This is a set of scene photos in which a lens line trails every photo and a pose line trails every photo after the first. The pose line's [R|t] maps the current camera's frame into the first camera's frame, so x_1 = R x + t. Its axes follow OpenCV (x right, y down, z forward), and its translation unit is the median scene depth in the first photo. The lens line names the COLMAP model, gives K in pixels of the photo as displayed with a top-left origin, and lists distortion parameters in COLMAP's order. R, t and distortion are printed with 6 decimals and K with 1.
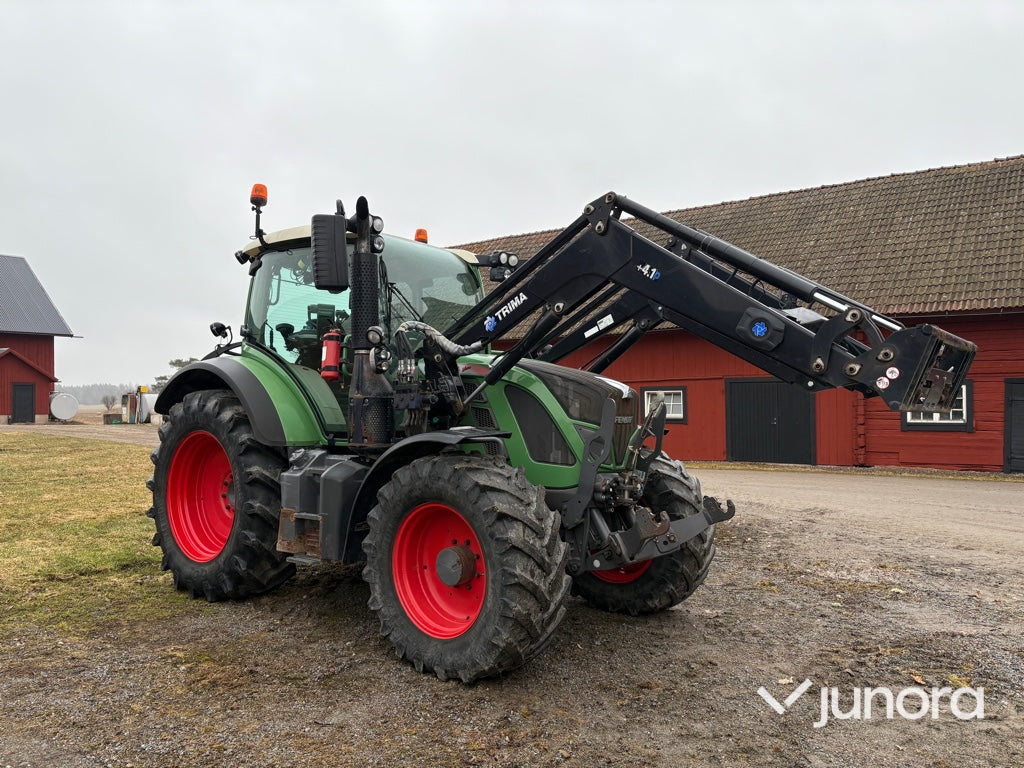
lens RADIAL K [[770.4, 0, 509.1], [0, 770.4, 388.1], [0, 0, 1]] dist [0.049120, -0.049709]
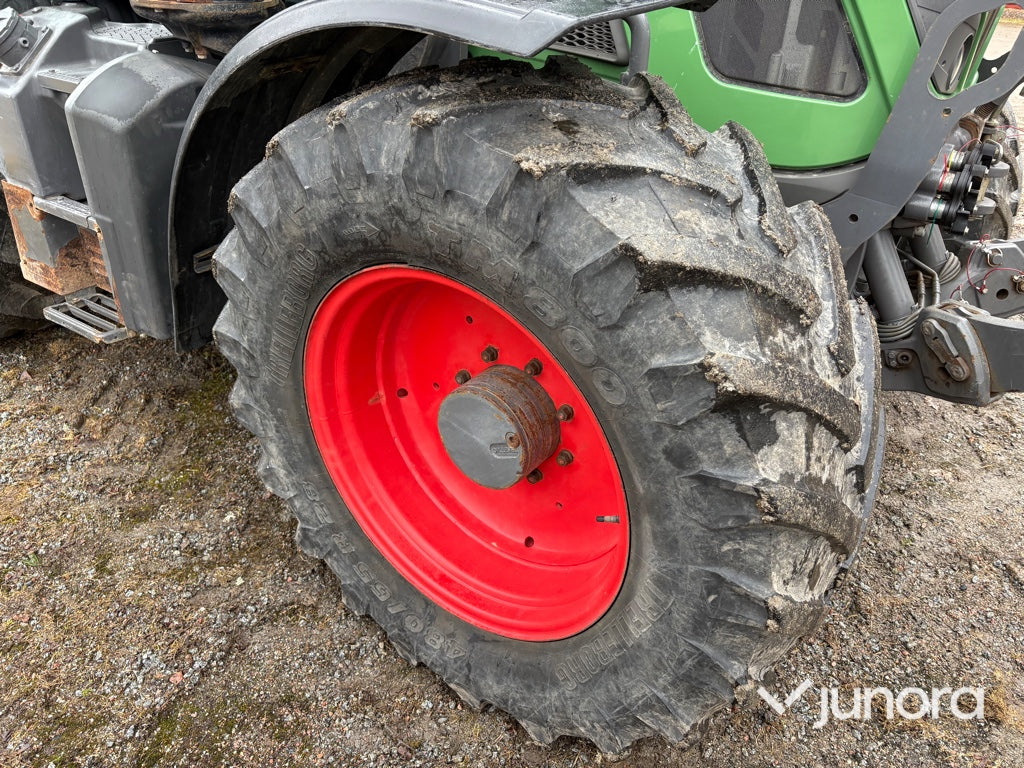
lens RADIAL K [[770.4, 0, 514.4], [0, 770.4, 383.5], [0, 0, 1]] dist [0.049120, -0.049709]
pose [[0.997362, -0.018418, 0.070217, -0.082052], [-0.022906, 0.838016, 0.545164, 0.028838], [-0.068884, -0.545334, 0.835384, 0.703532]]
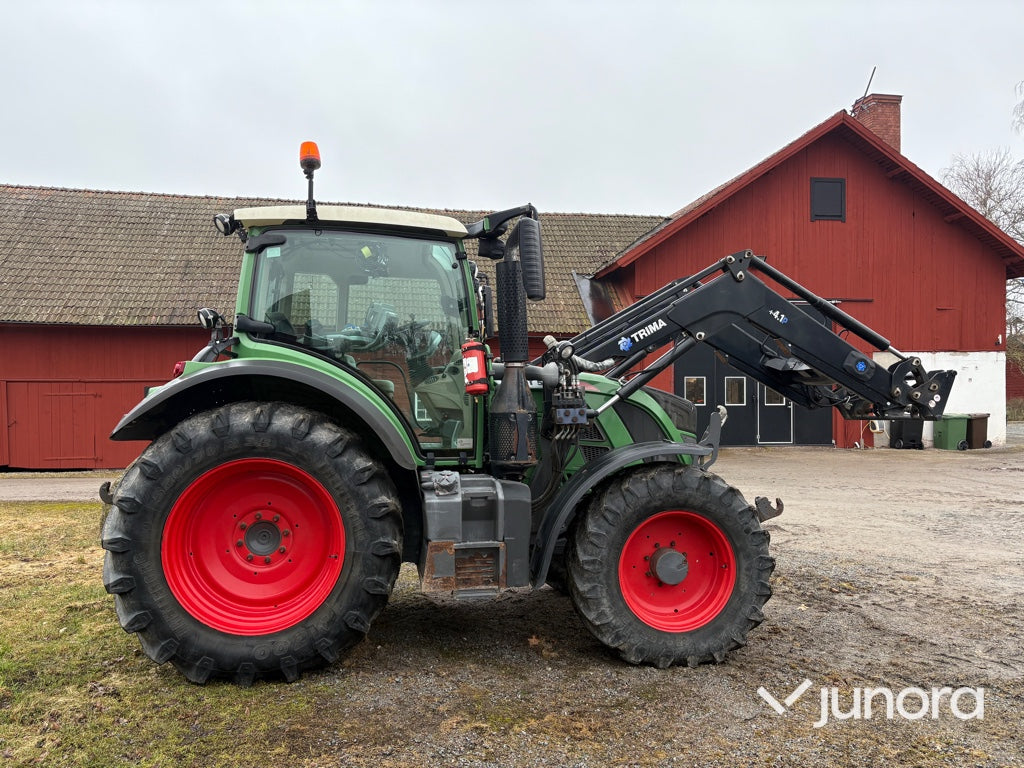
lens RADIAL K [[770.4, 0, 518.5], [0, 770.4, 392.0], [0, 0, 1]] dist [0.049120, -0.049709]
pose [[0.667275, 0.008663, 0.744761, -1.002987], [-0.014557, 0.999893, 0.001412, -0.016108], [-0.744669, -0.011783, 0.667329, 0.411909]]
